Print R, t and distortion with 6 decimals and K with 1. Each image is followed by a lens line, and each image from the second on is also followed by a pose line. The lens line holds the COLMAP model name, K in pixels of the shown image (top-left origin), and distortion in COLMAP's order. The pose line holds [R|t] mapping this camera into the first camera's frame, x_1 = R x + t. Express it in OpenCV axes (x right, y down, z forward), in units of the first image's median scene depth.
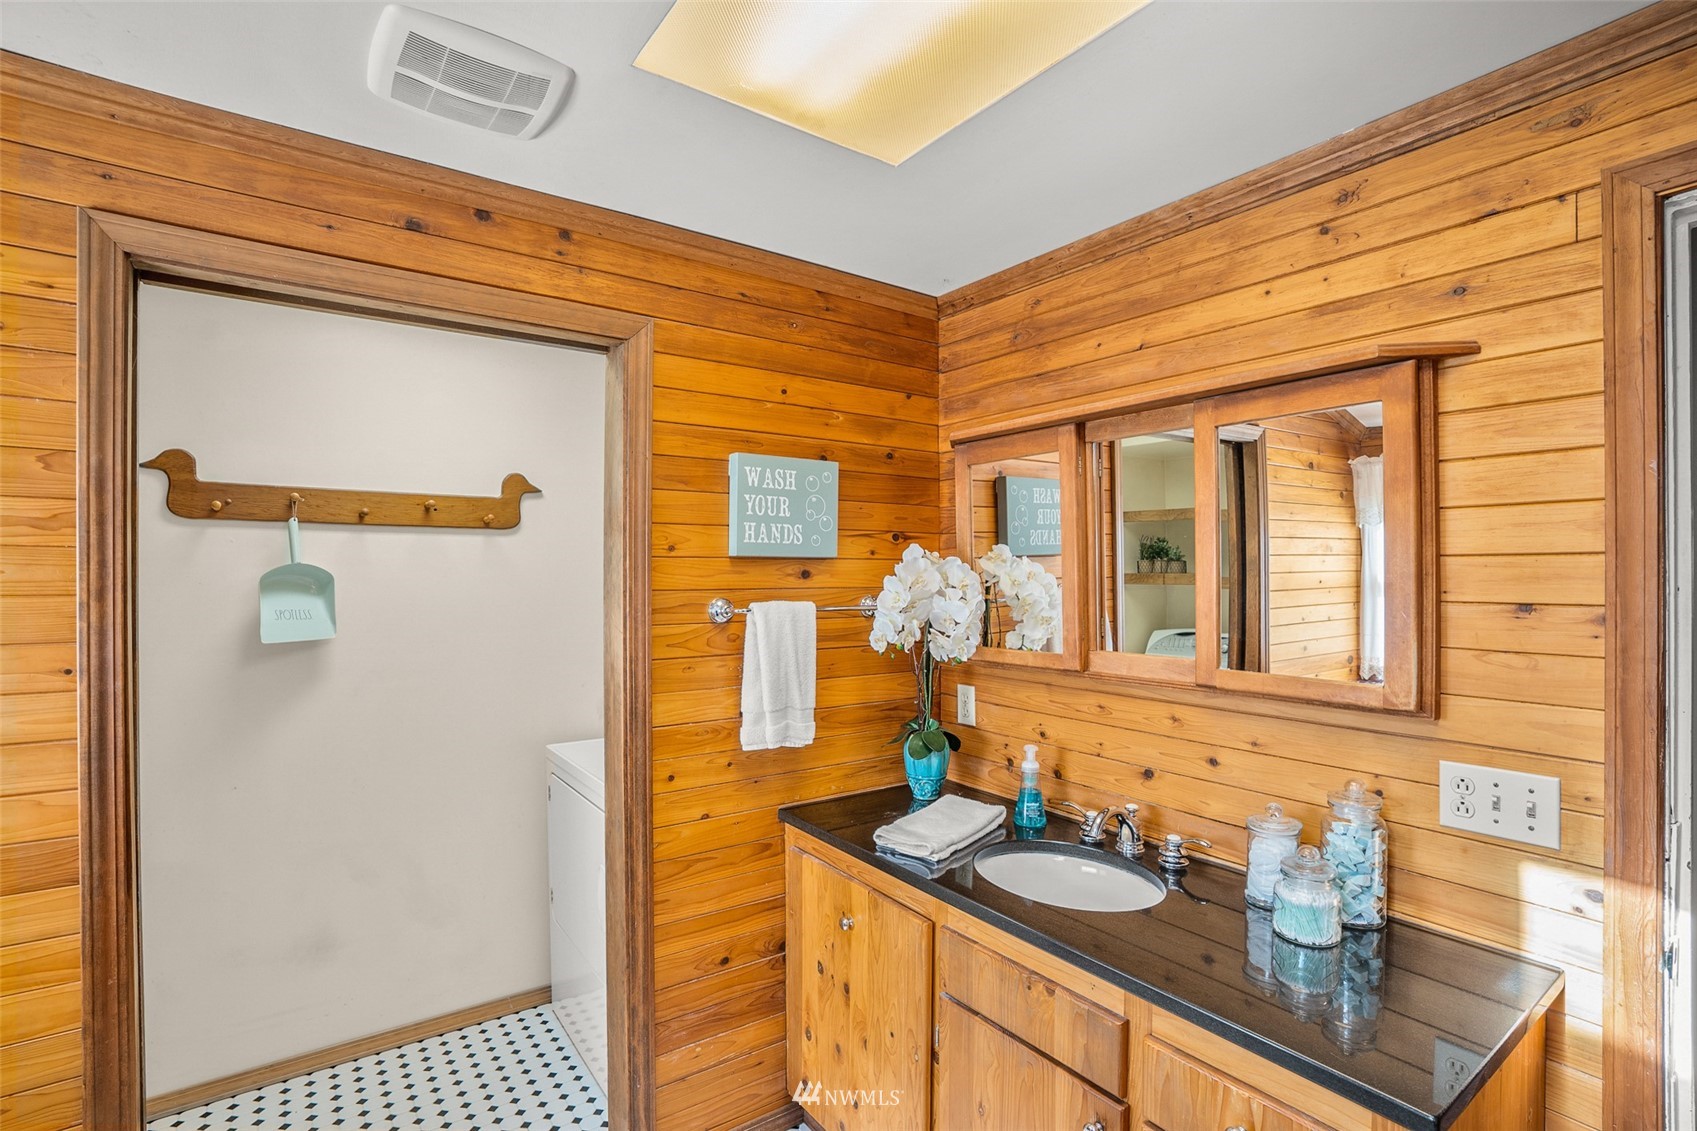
lens RADIAL K [[792.5, 0, 850.6], [0, 792.5, 568.8], [0, 0, 1]] dist [-0.067564, 0.027120]
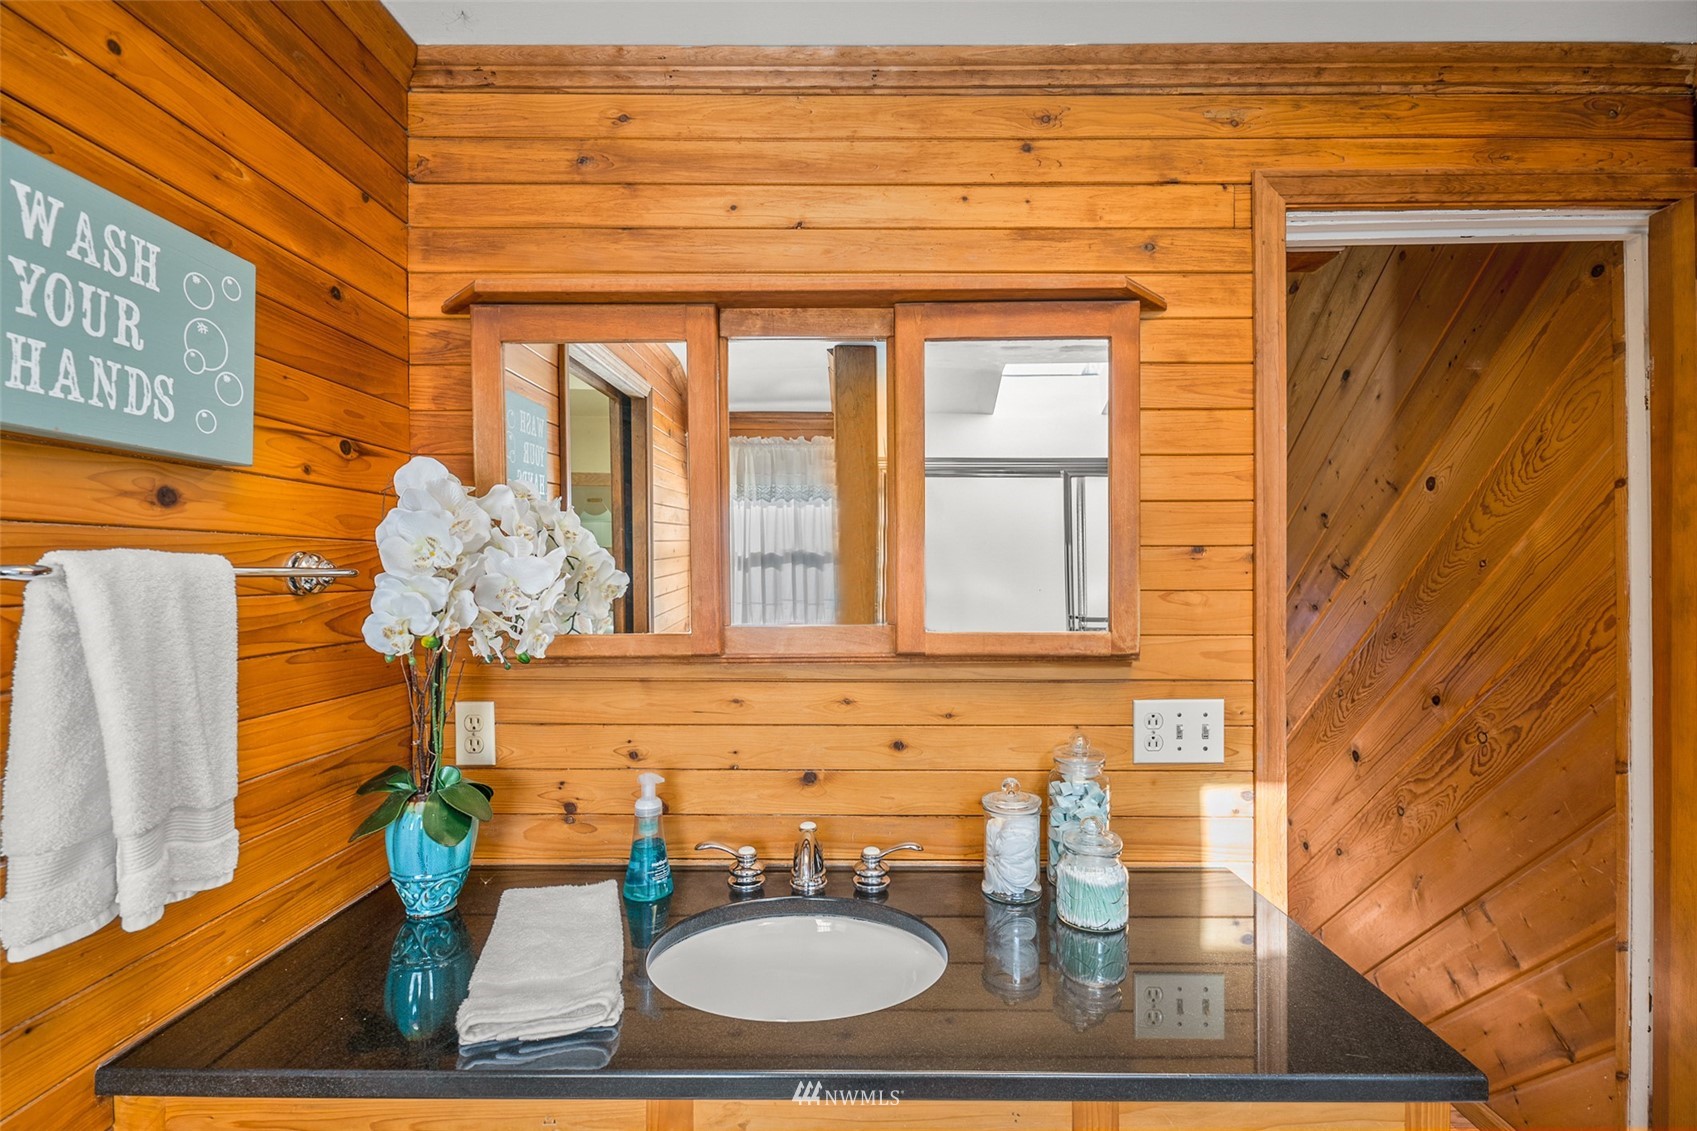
lens RADIAL K [[762.6, 0, 848.5], [0, 762.6, 565.5], [0, 0, 1]] dist [0.016623, -0.008550]
pose [[0.587589, 0.002149, 0.809156, -0.206958], [-0.001632, 0.999998, -0.001470, 0.052070], [-0.809158, -0.000457, 0.587591, 0.515796]]
